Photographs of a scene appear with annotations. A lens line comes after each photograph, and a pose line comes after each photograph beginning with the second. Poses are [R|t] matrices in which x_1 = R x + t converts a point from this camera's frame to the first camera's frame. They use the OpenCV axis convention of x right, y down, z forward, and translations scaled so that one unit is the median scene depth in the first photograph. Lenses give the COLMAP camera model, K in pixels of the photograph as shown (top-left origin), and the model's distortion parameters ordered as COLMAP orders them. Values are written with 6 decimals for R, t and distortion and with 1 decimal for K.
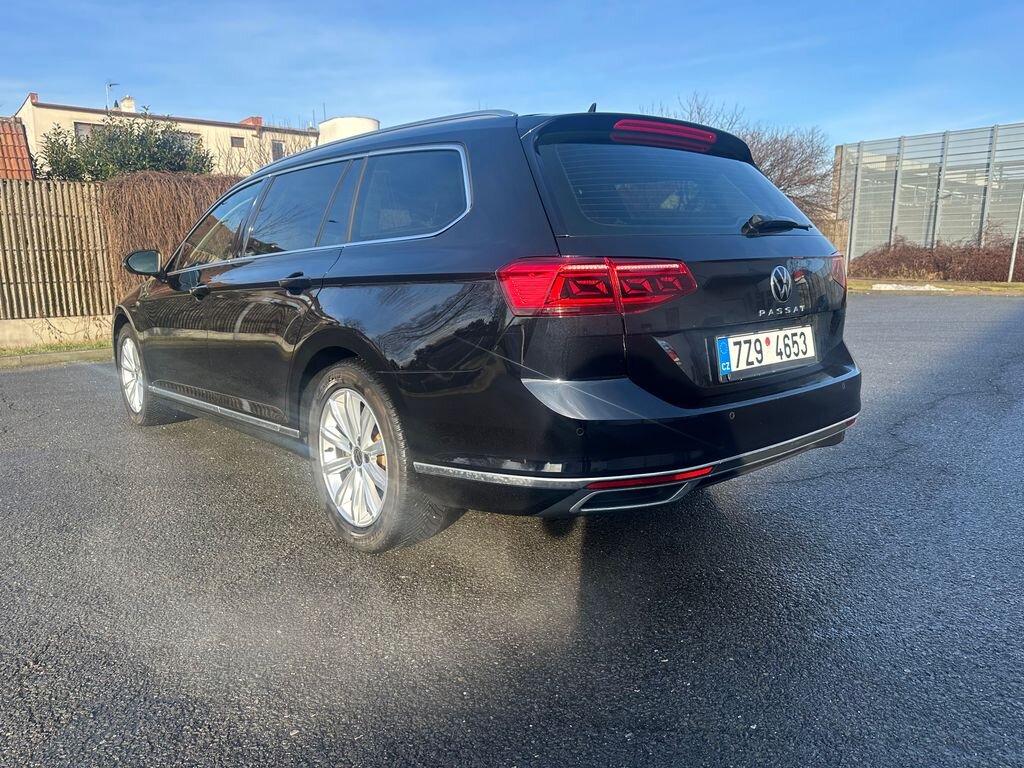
lens RADIAL K [[721.4, 0, 512.0], [0, 721.4, 384.0], [0, 0, 1]] dist [0.019751, -0.023376]
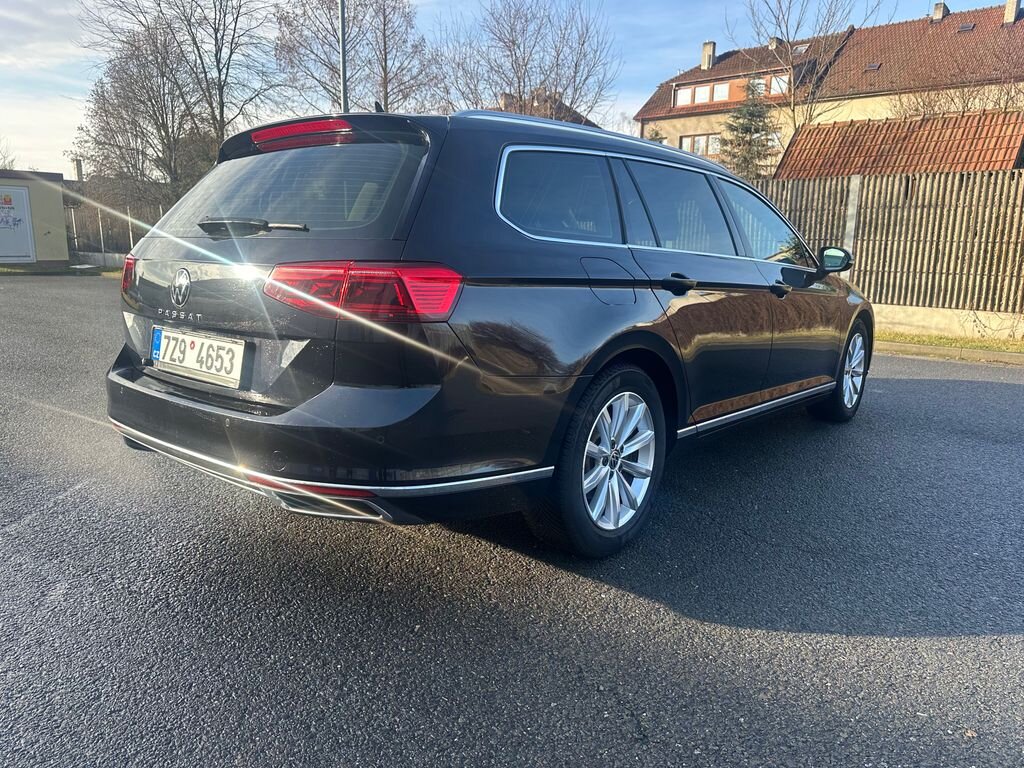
lens RADIAL K [[719.5, 0, 494.4], [0, 719.5, 380.7], [0, 0, 1]] dist [0.002611, -0.003225]
pose [[0.181800, 0.200233, -0.962733, 0.186189], [-0.189756, 0.967790, 0.165452, -0.034026], [0.964853, 0.152605, 0.213939, 0.159686]]
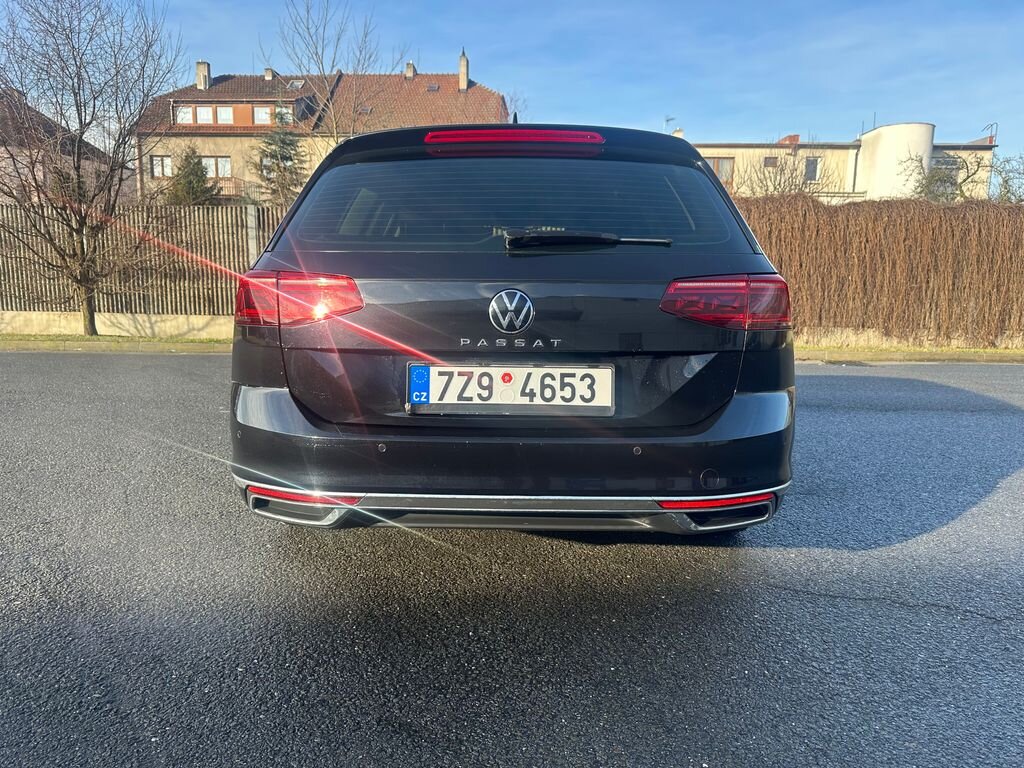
lens RADIAL K [[717.3, 0, 504.5], [0, 717.3, 383.6], [0, 0, 1]] dist [0.070871, -0.119854]
pose [[0.753367, 0.117557, -0.647007, 0.120003], [-0.133921, 0.990700, 0.024068, -0.009587], [0.643819, 0.068516, 0.762104, 0.047268]]
